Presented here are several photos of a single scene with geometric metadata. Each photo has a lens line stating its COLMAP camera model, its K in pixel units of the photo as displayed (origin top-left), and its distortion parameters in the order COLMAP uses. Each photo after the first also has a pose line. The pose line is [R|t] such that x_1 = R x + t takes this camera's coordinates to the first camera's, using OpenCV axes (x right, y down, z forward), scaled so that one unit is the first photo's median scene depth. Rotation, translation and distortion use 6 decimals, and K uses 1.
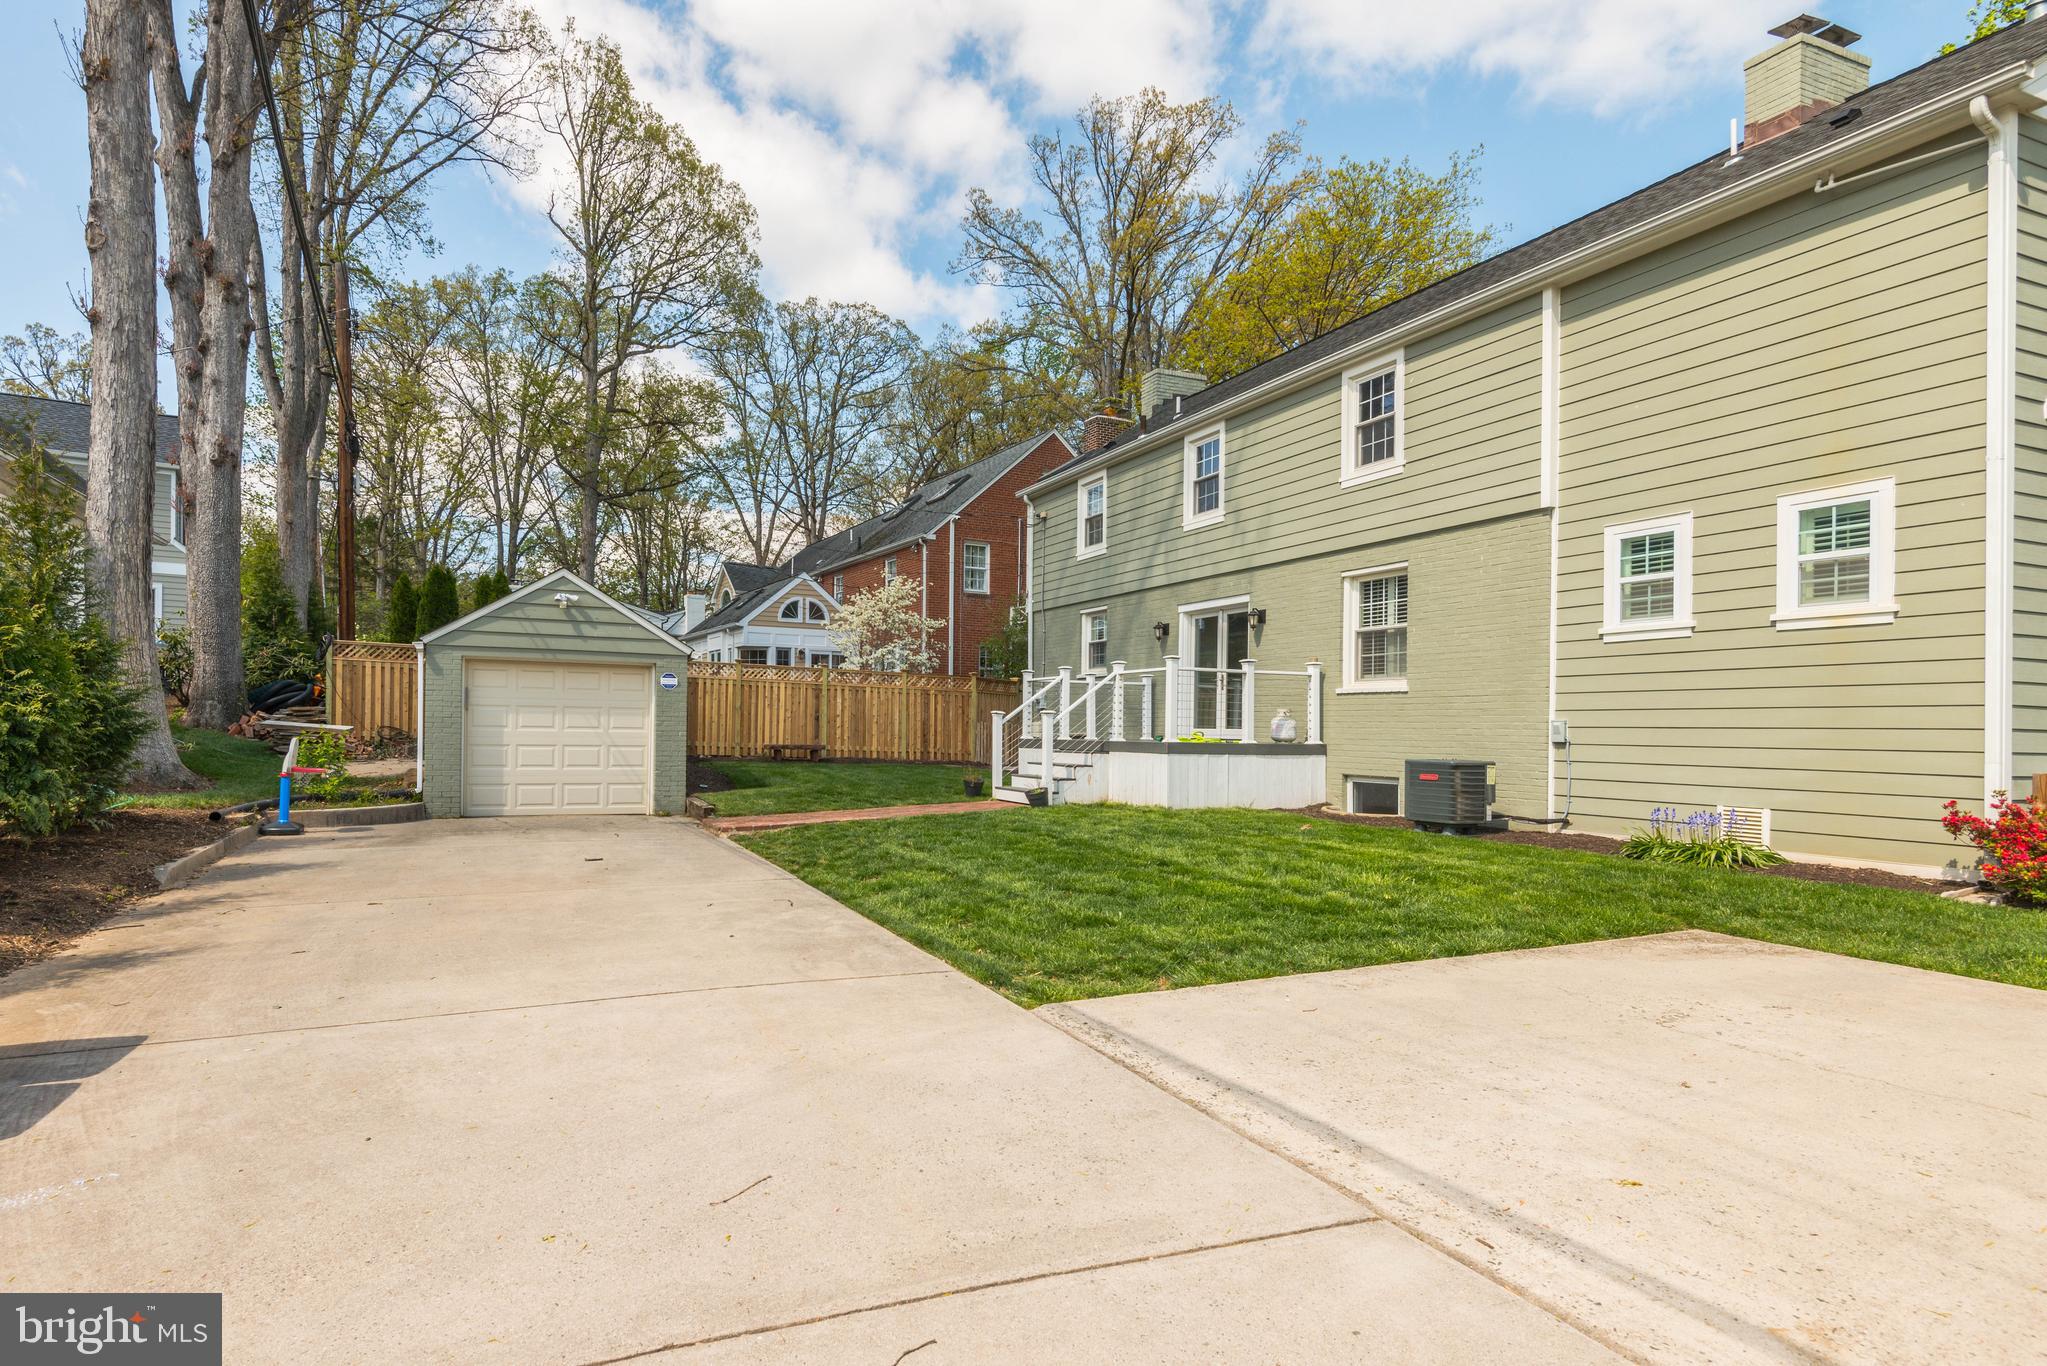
lens RADIAL K [[1135.5, 0, 957.5], [0, 1135.5, 707.8], [0, 0, 1]] dist [0.070842, -0.055609]
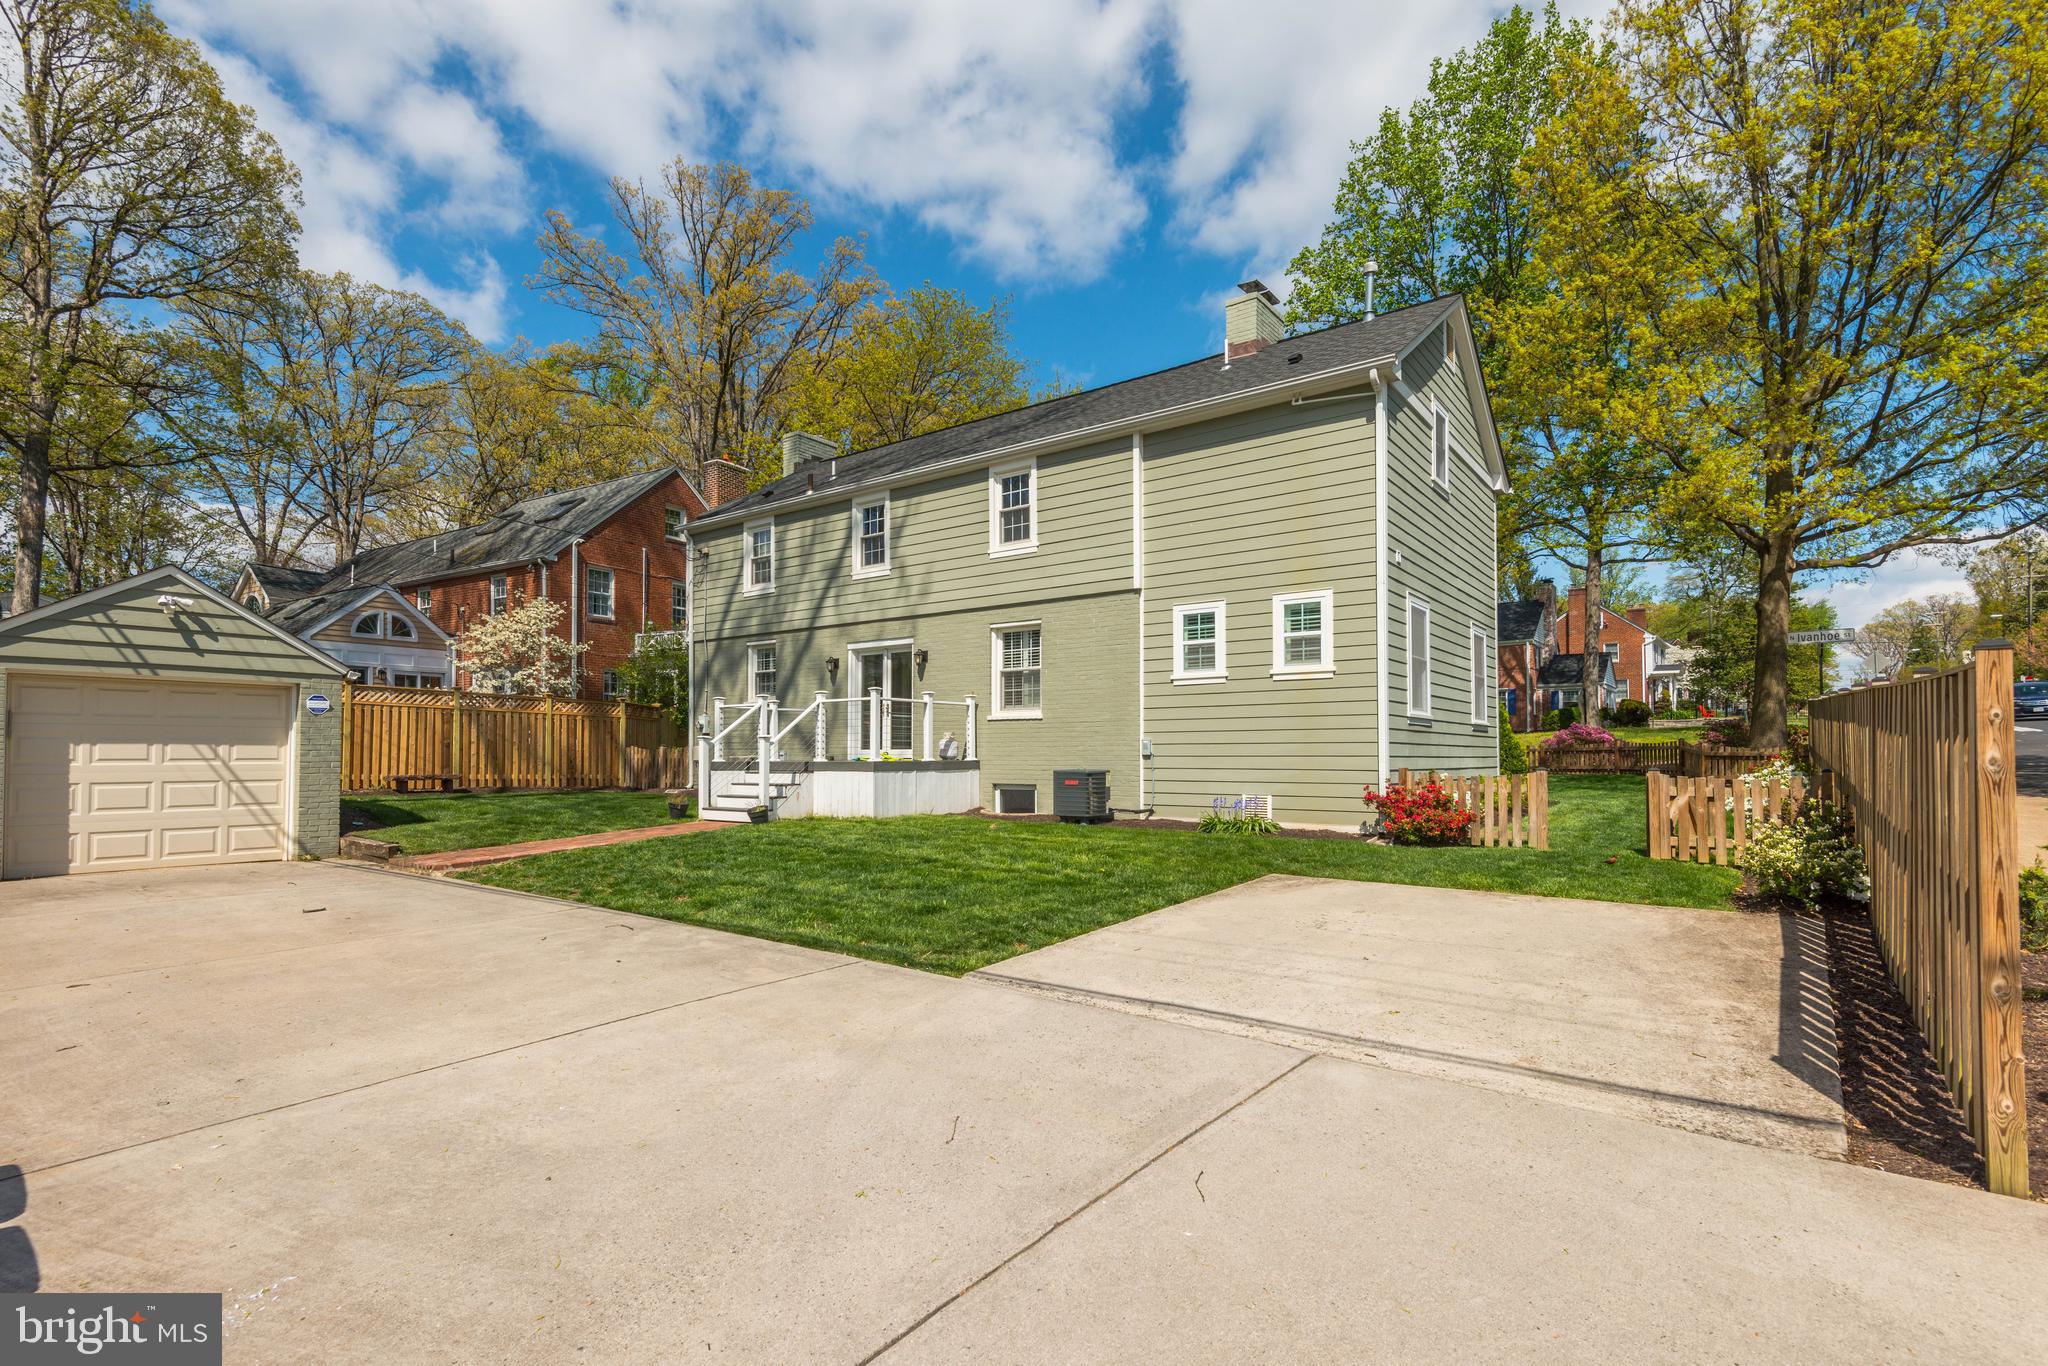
lens RADIAL K [[1136.0, 0, 958.0], [0, 1136.0, 707.8], [0, 0, 1]] dist [0.070842, -0.055609]
pose [[0.812750, 0.007259, 0.582567, -0.440257], [0.004697, 0.999808, -0.019010, -0.002313], [-0.582593, 0.018186, 0.812560, -0.000160]]
